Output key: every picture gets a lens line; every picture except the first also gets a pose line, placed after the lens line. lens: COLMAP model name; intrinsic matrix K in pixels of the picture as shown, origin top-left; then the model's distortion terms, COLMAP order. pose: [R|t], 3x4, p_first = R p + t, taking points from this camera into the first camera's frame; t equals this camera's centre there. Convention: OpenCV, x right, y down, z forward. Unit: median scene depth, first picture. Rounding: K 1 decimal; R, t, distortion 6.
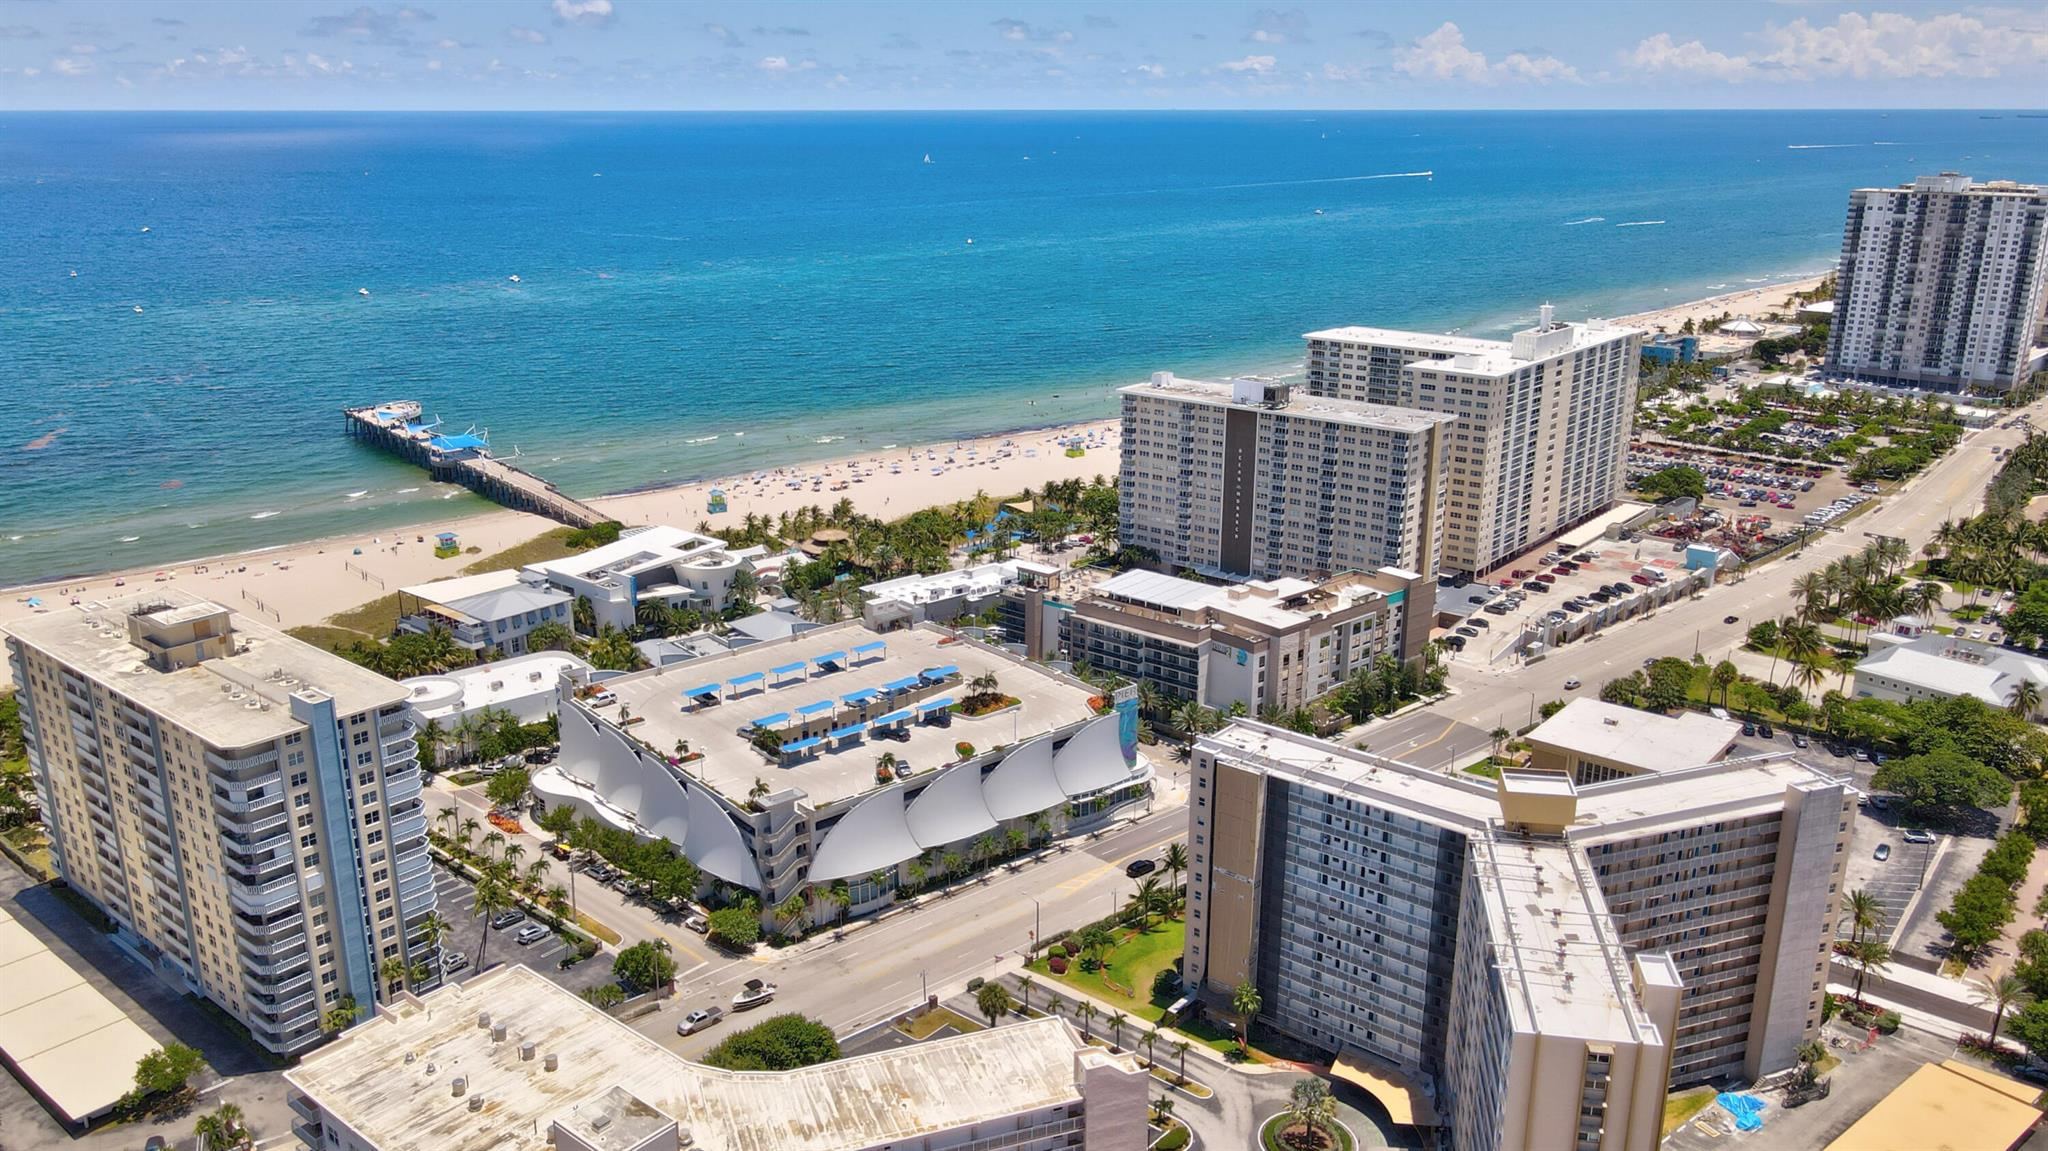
lens RADIAL K [[1547.9, 0, 1020.7], [0, 1547.9, 613.6], [0, 0, 1]] dist [-0.005831, 0.036220]
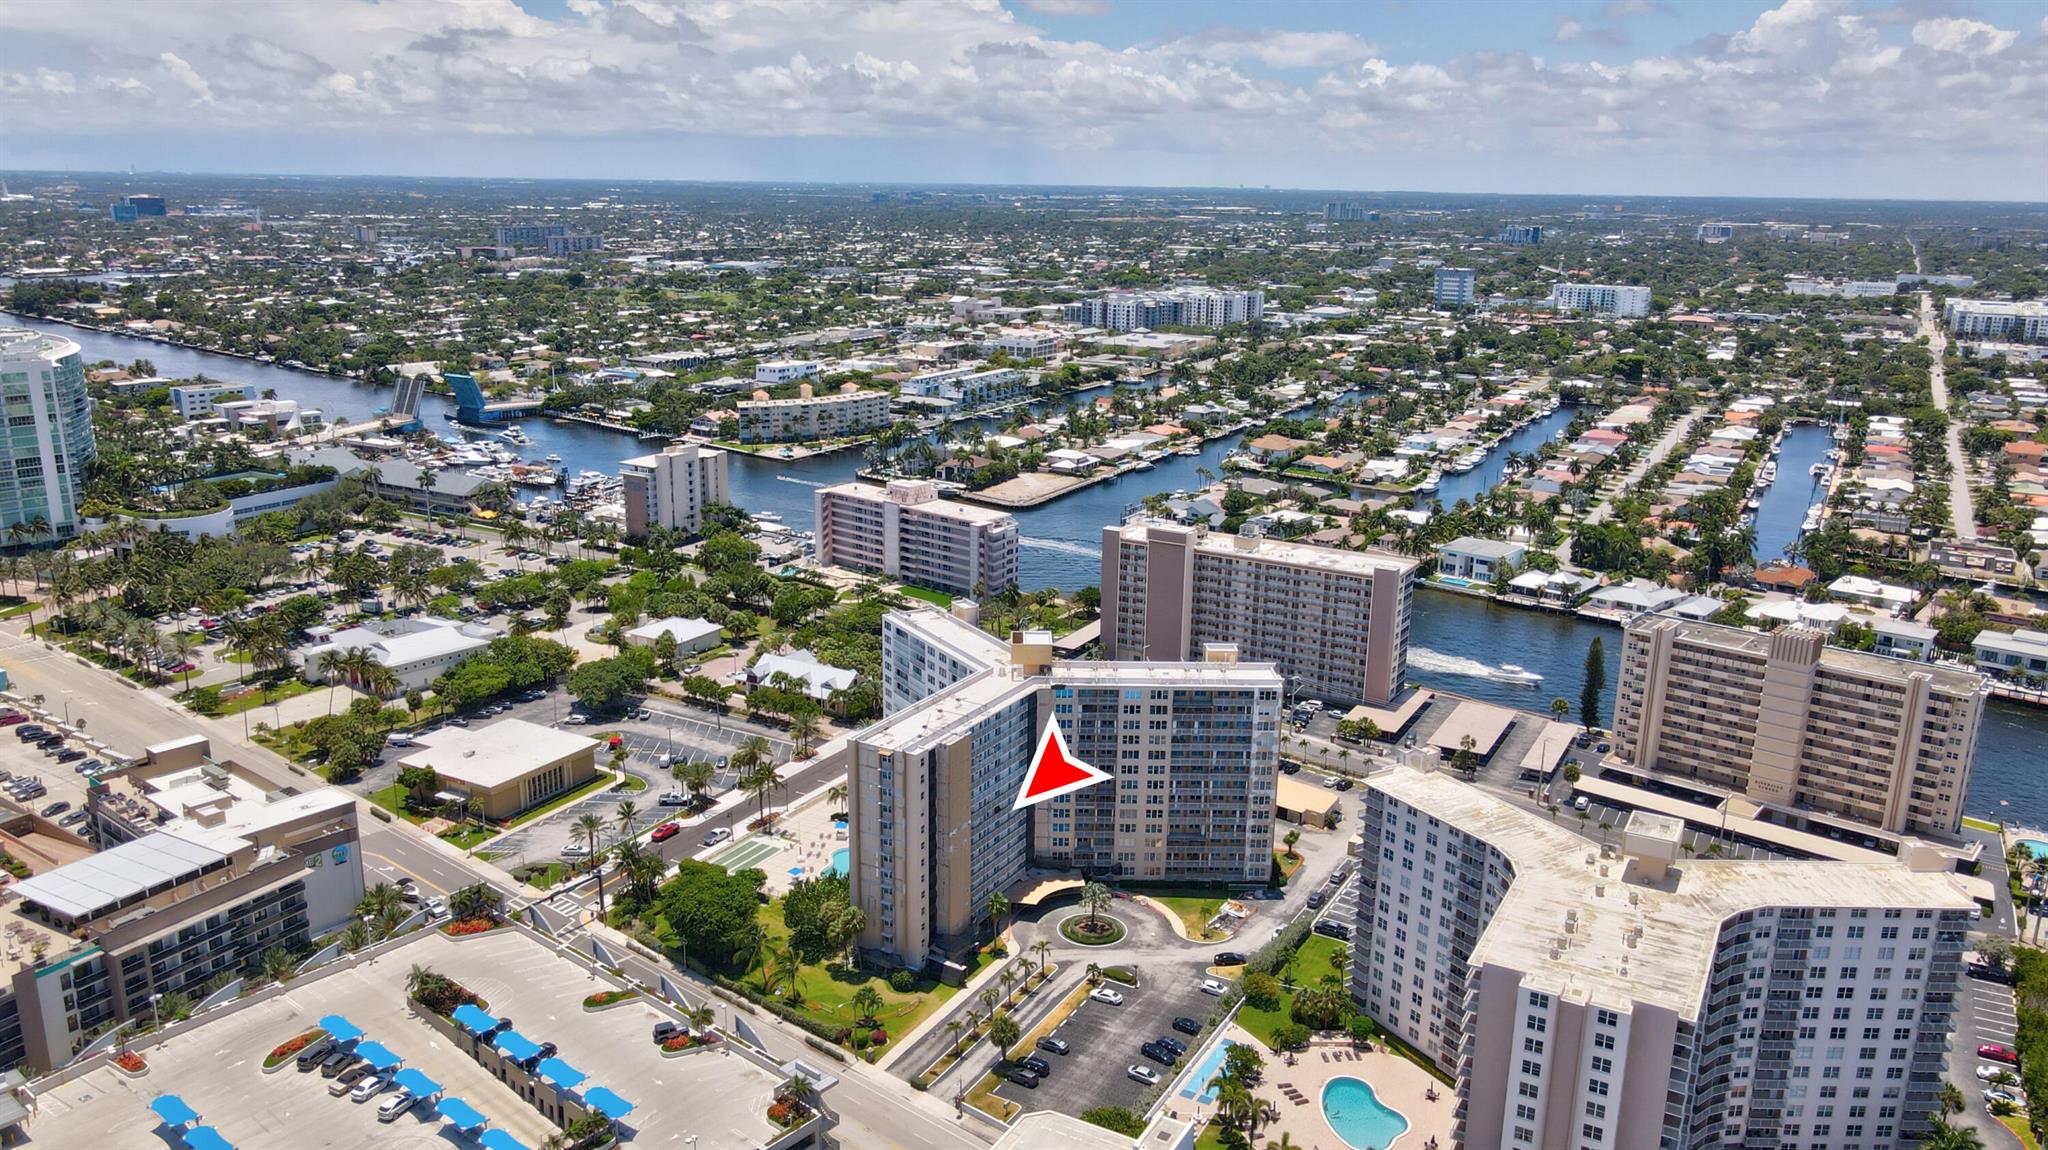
lens RADIAL K [[1504.7, 0, 1014.8], [0, 1504.7, 637.1], [0, 0, 1]] dist [-0.024630, 0.069583]
pose [[-0.197747, -0.288764, 0.936756, -0.605157], [0.285334, 0.897290, 0.336831, -0.228394], [-0.937806, 0.333896, -0.095042, 0.663695]]
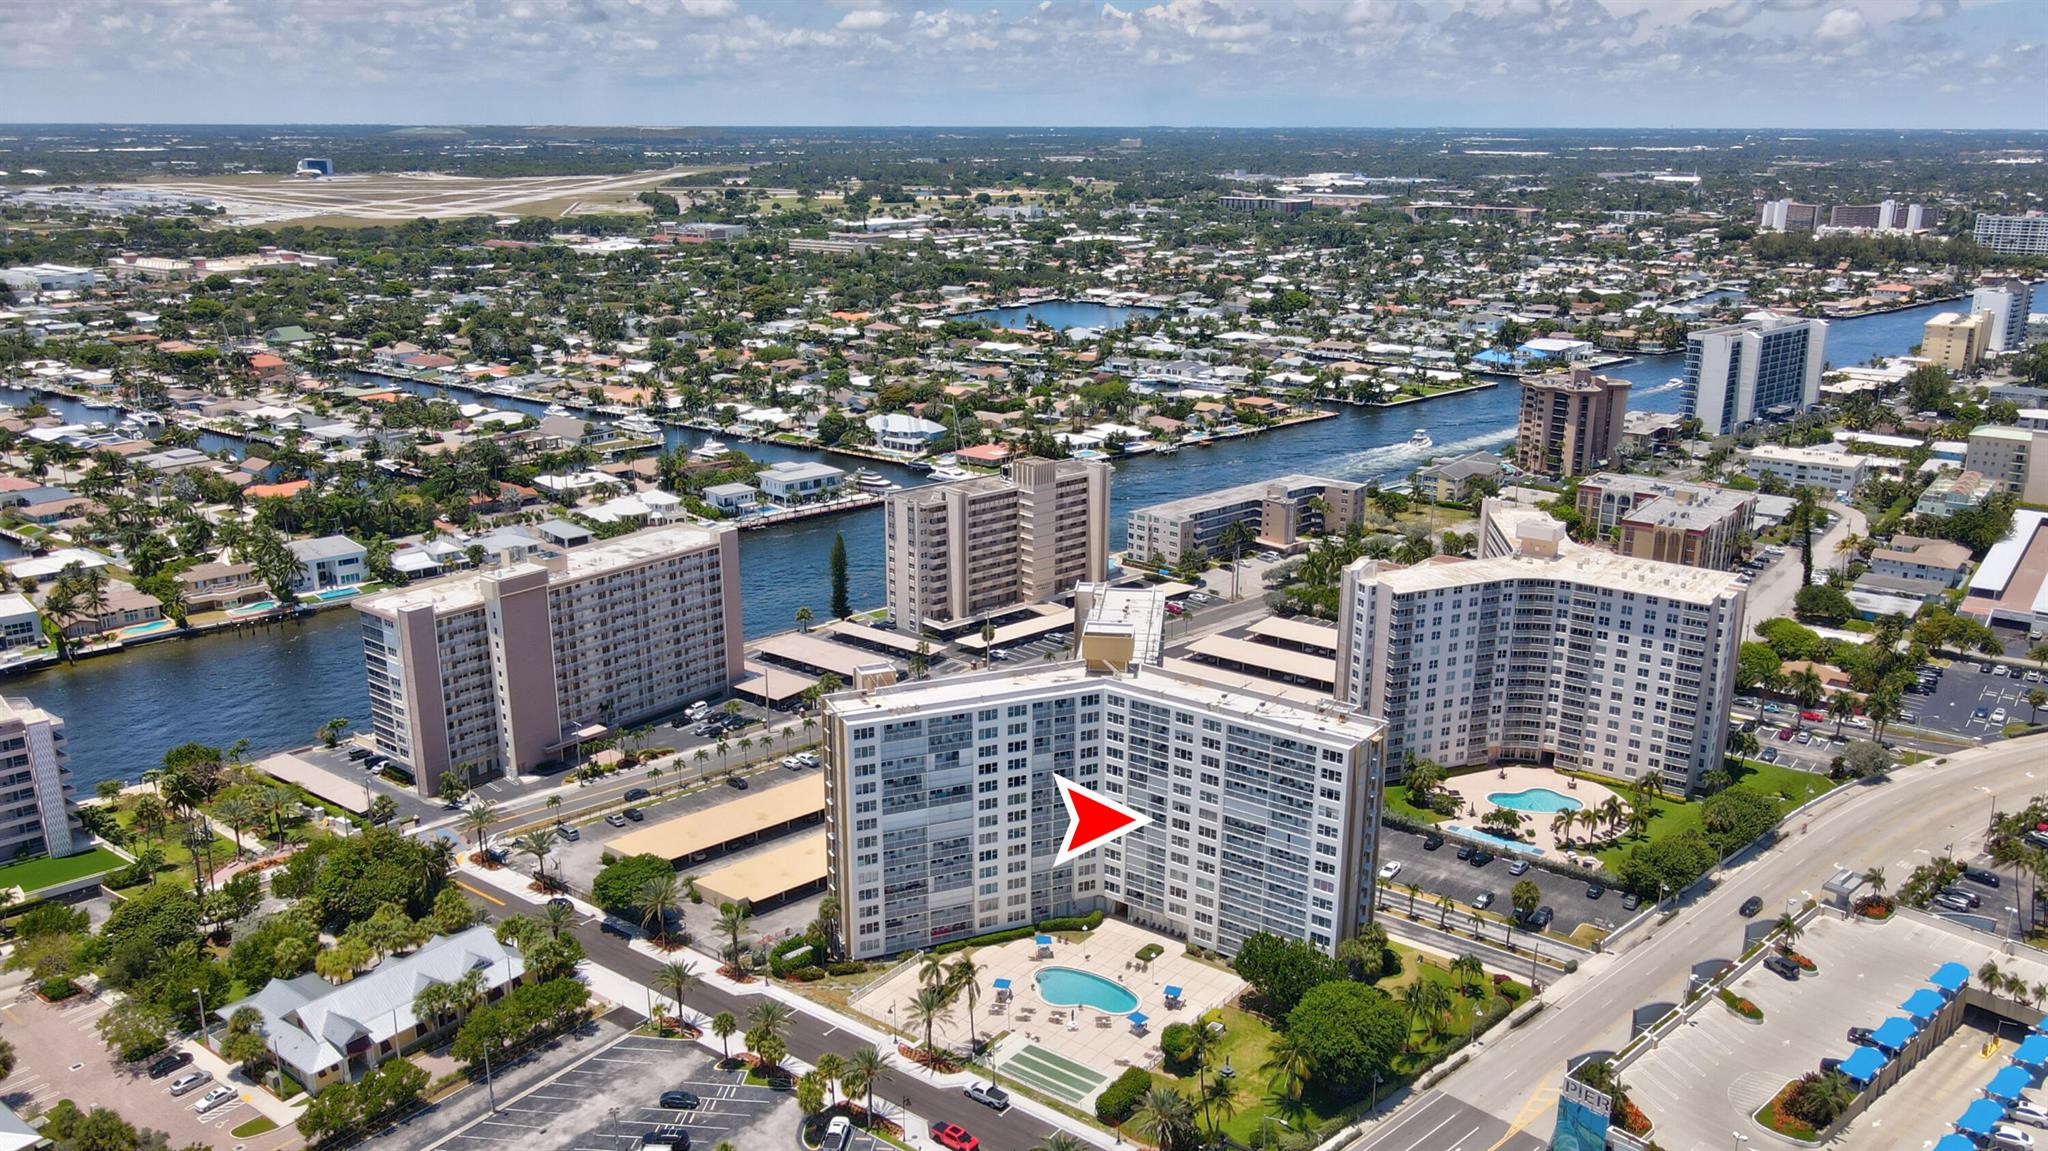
lens RADIAL K [[1565.1, 0, 1027.5], [0, 1565.1, 643.9], [0, 0, 1]] dist [-0.003238, 0.003743]
pose [[-0.997170, 0.019154, -0.072703, 0.294706], [-0.027347, 0.808364, 0.588047, -0.386206], [0.070034, 0.588371, -0.805552, 1.201555]]
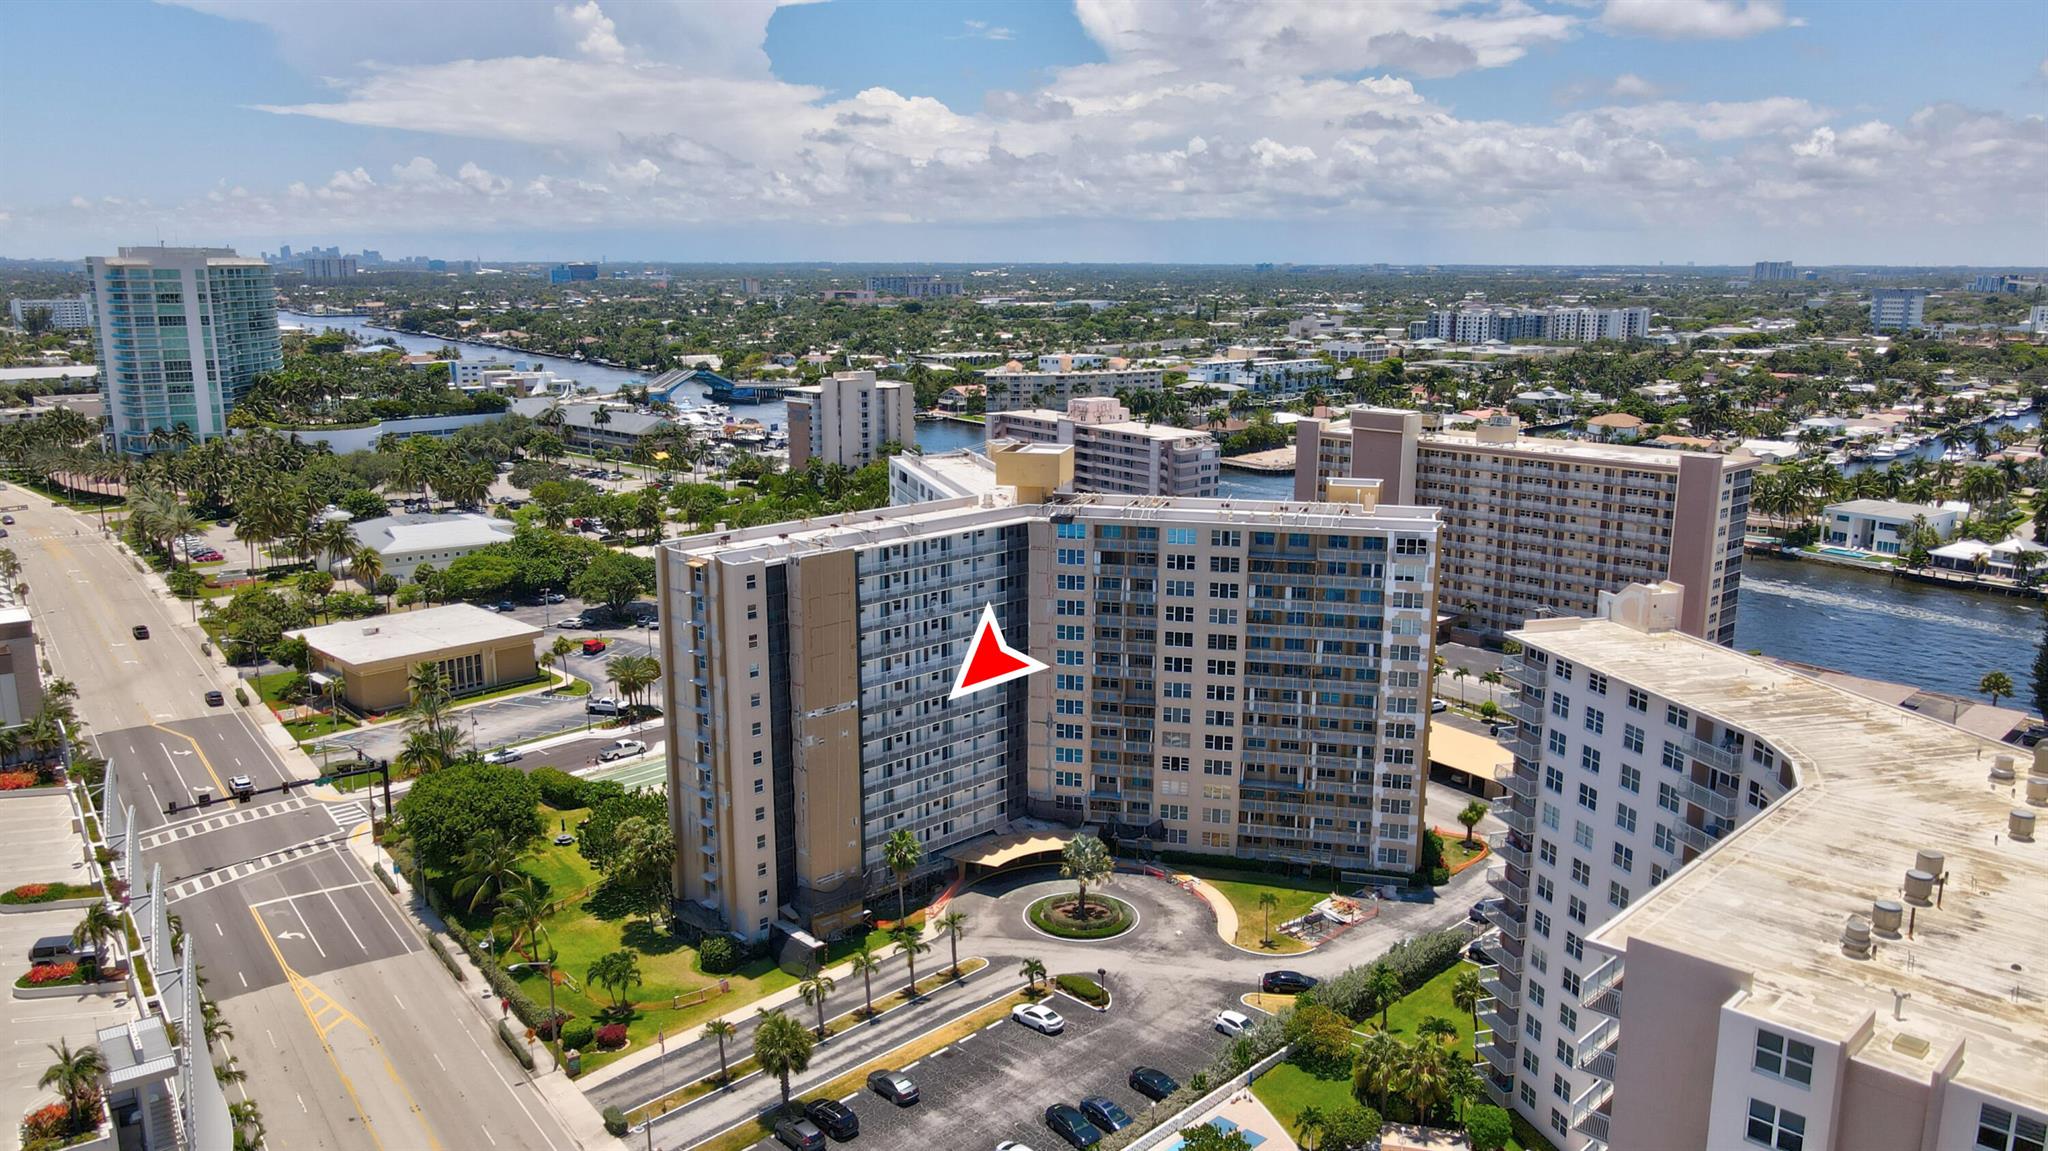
lens RADIAL K [[1493.9, 0, 1030.9], [0, 1493.9, 628.3], [0, 0, 1]] dist [-0.014996, 0.047245]
pose [[0.050934, -0.232944, 0.971155, -0.342527], [0.300182, 0.931023, 0.207574, 0.010623], [-0.952521, 0.280951, 0.117346, 0.530853]]
